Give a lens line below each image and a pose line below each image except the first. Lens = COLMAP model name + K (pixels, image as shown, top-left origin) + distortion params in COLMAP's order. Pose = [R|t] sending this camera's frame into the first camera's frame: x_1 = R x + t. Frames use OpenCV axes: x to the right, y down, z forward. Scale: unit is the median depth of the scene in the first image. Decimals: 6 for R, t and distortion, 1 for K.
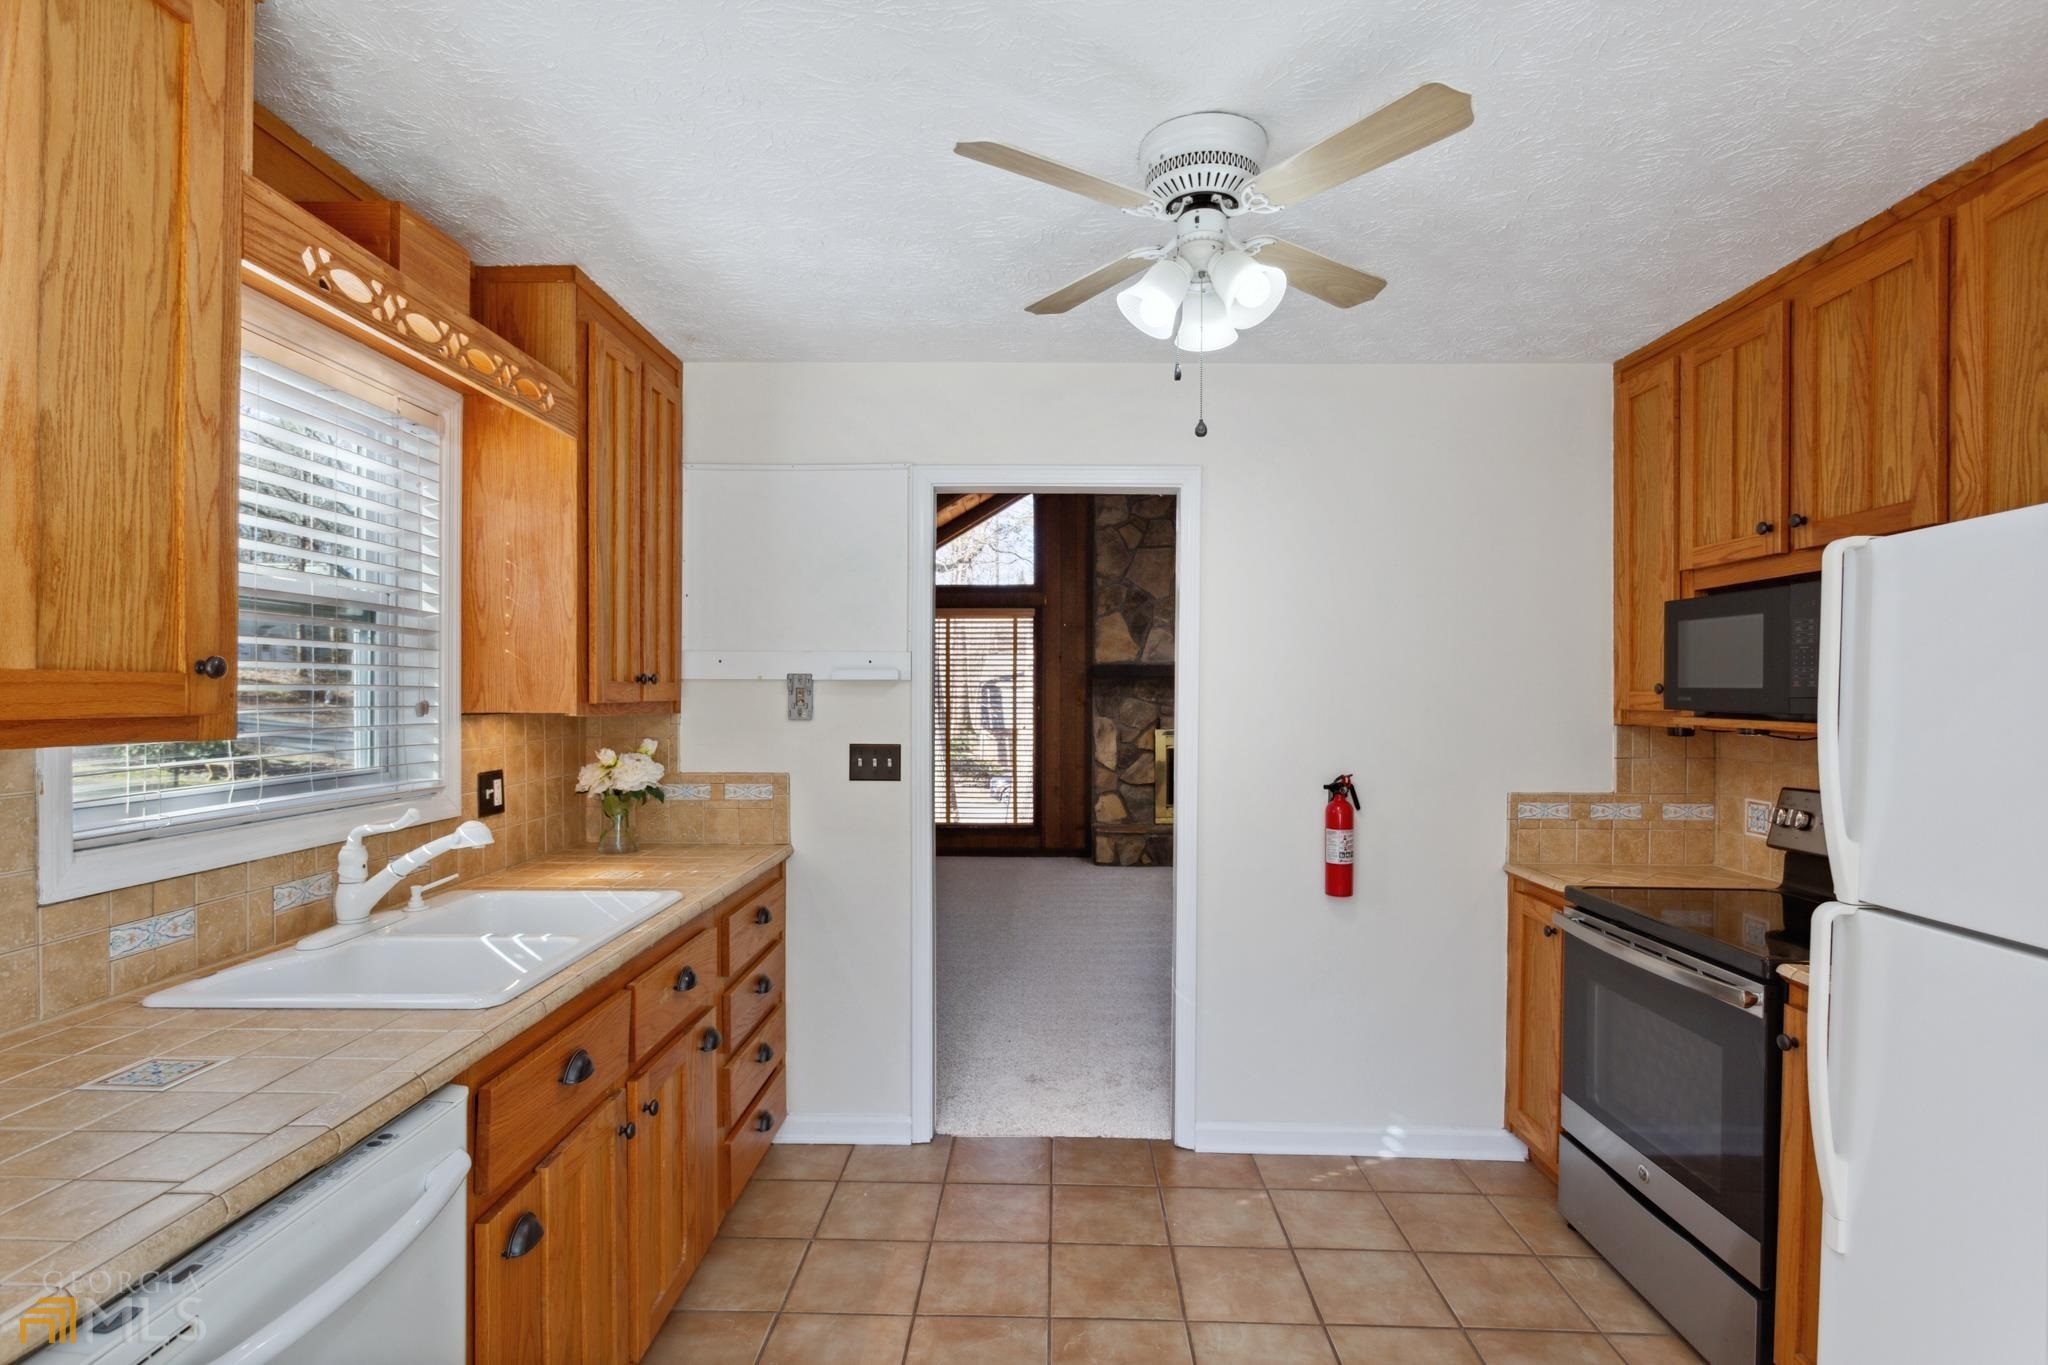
lens RADIAL K [[1020.7, 0, 1032.2], [0, 1020.7, 705.4], [0, 0, 1]] dist [-0.004248, 0.008151]
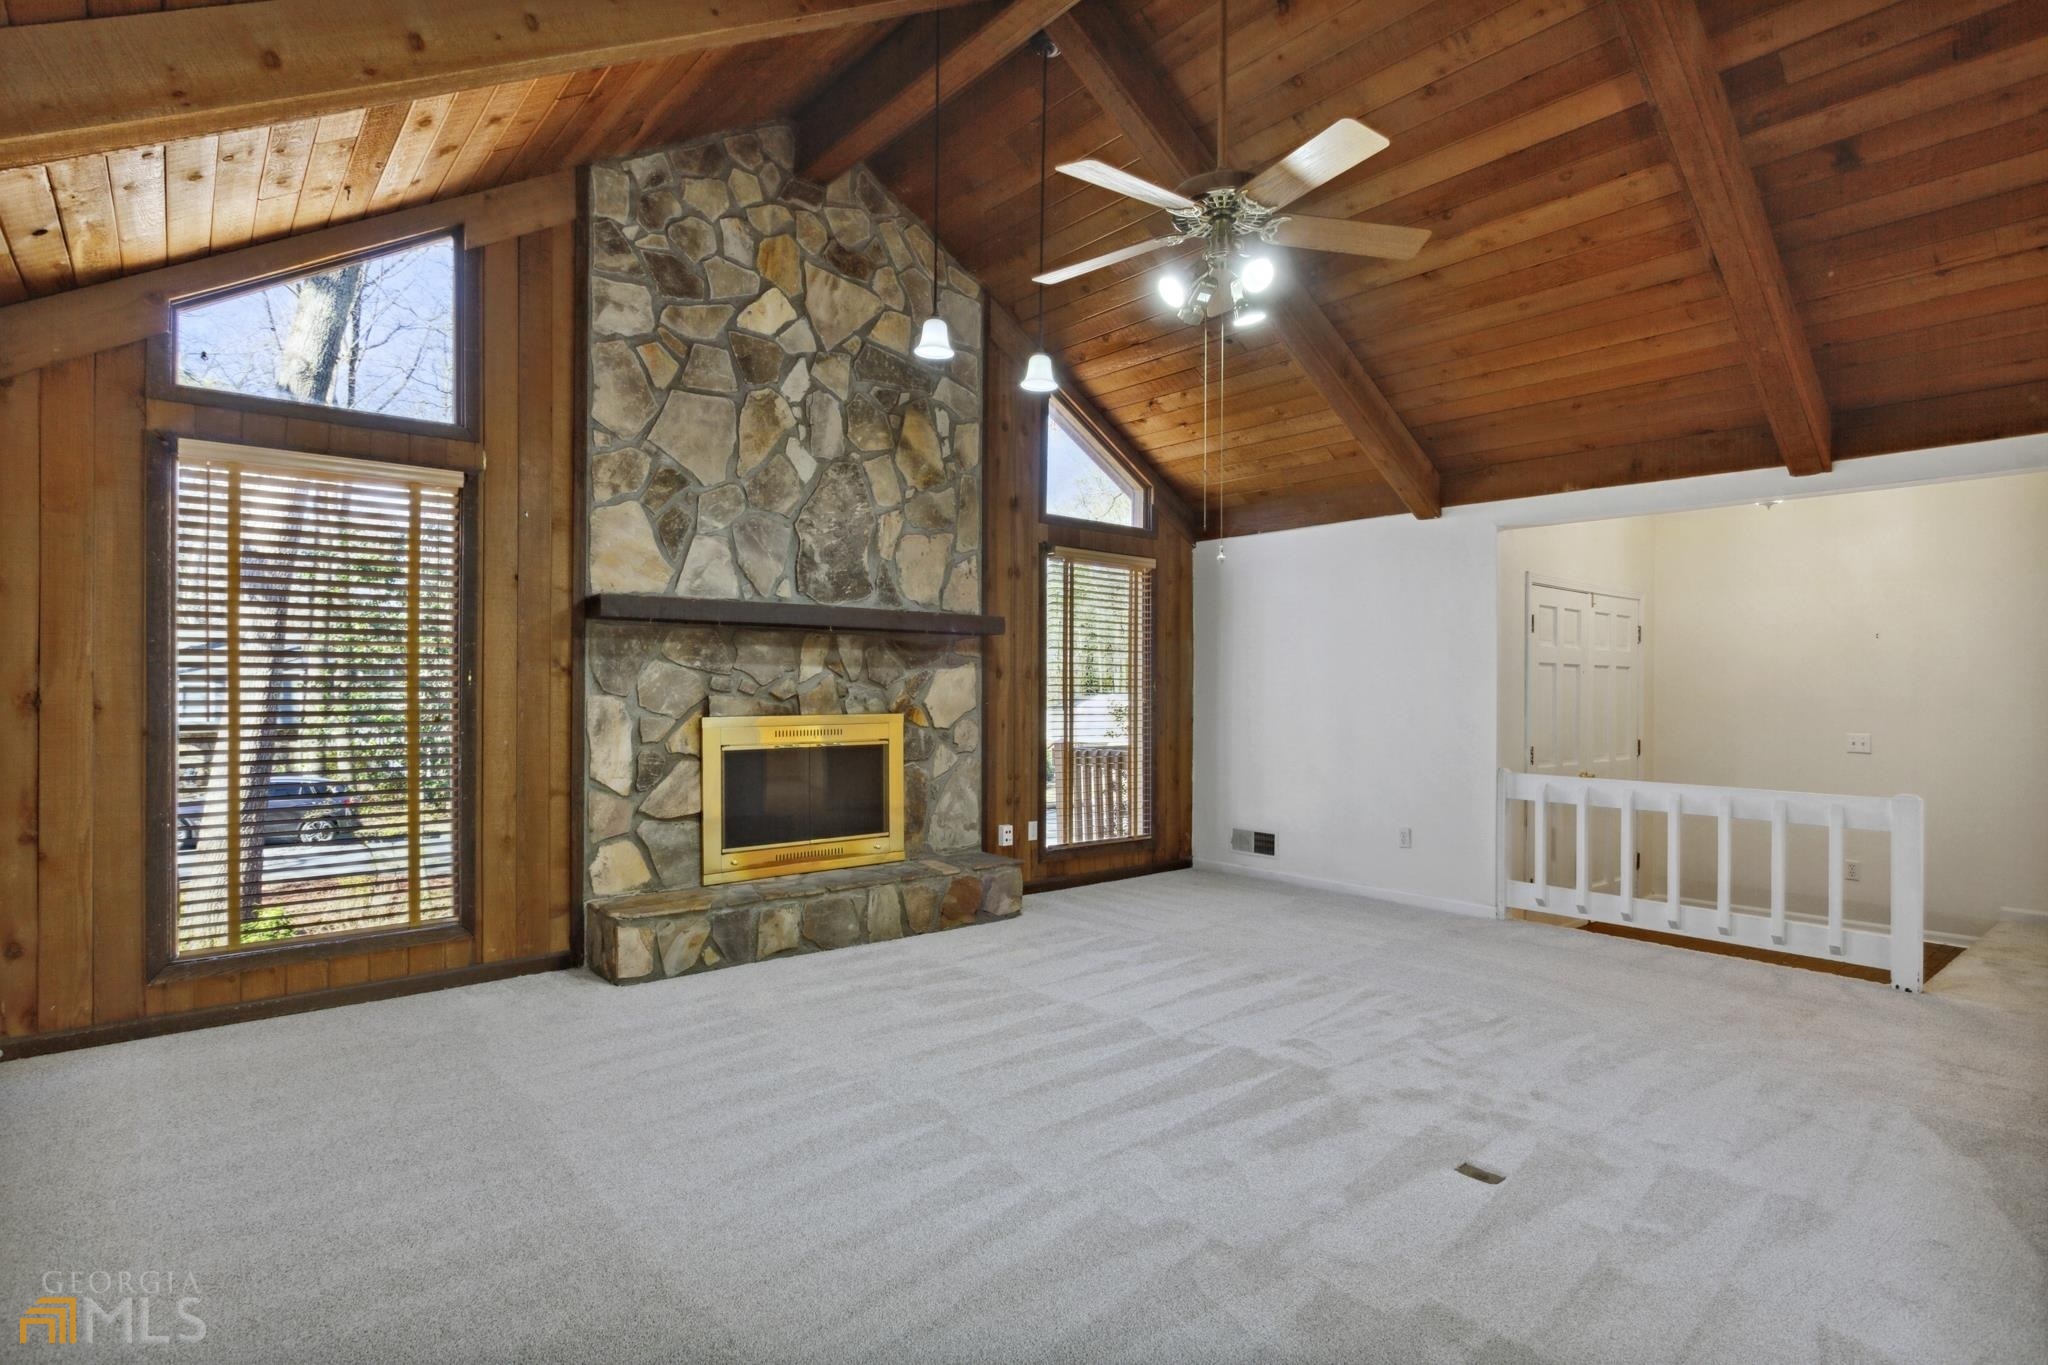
lens RADIAL K [[1020.7, 0, 1036.5], [0, 1020.7, 681.0], [0, 0, 1]] dist [-0.004248, 0.008151]
pose [[0.754700, 0.000022, 0.656070, -0.338795], [0.010058, 0.999882, -0.011605, 0.037546], [-0.655993, 0.015357, 0.754611, 1.424315]]
